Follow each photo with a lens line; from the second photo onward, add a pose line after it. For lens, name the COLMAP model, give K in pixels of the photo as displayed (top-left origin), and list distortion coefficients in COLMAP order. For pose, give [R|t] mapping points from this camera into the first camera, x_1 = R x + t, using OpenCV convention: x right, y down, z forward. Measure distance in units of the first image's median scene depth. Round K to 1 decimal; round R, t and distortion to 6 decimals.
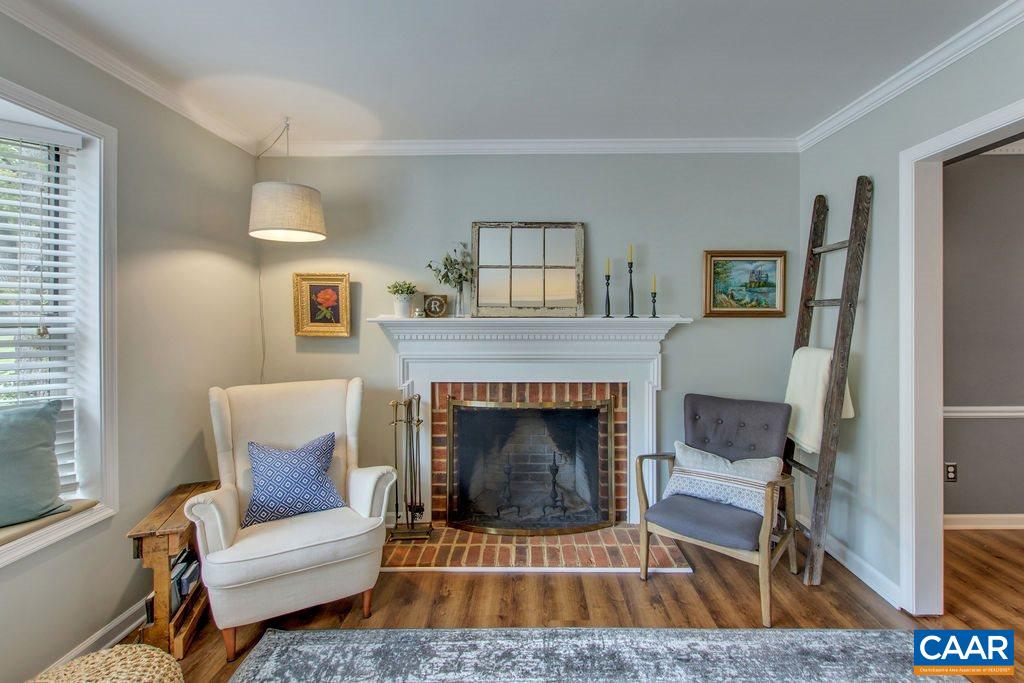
lens RADIAL K [[480.0, 0, 516.7], [0, 480.0, 316.8], [0, 0, 1]] dist [-0.000124, 0.006799]
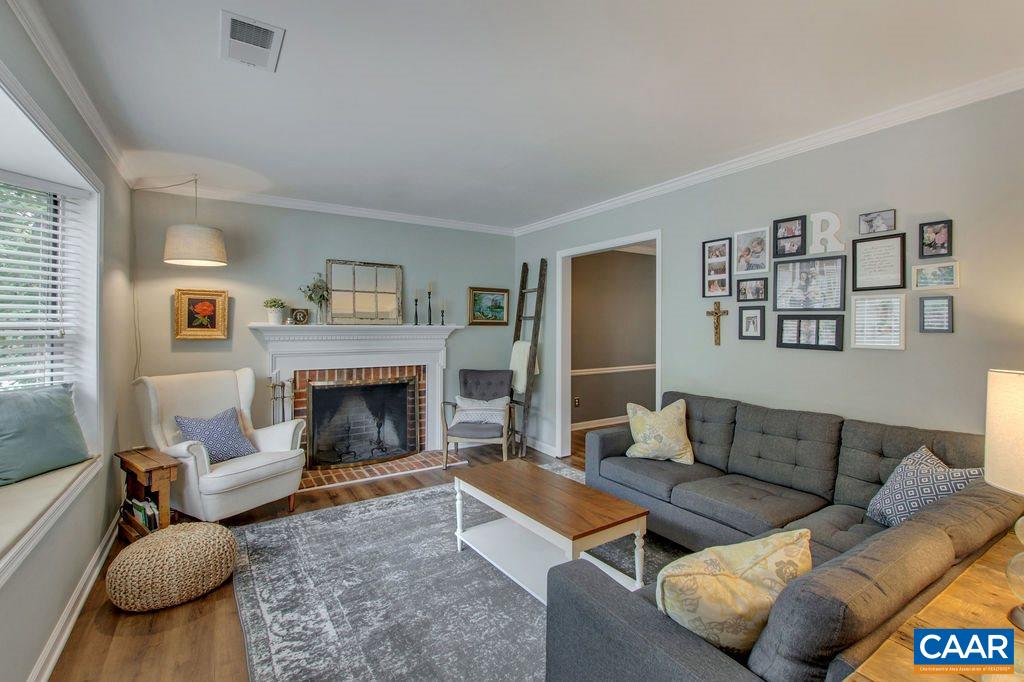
lens RADIAL K [[480.0, 0, 516.7], [0, 480.0, 316.3], [0, 0, 1]] dist [-0.000124, 0.006799]
pose [[0.837739, 0.015073, 0.545863, -0.418151], [-0.004744, 0.999782, -0.020325, 0.003198], [-0.546051, 0.014437, 0.837628, -0.557377]]
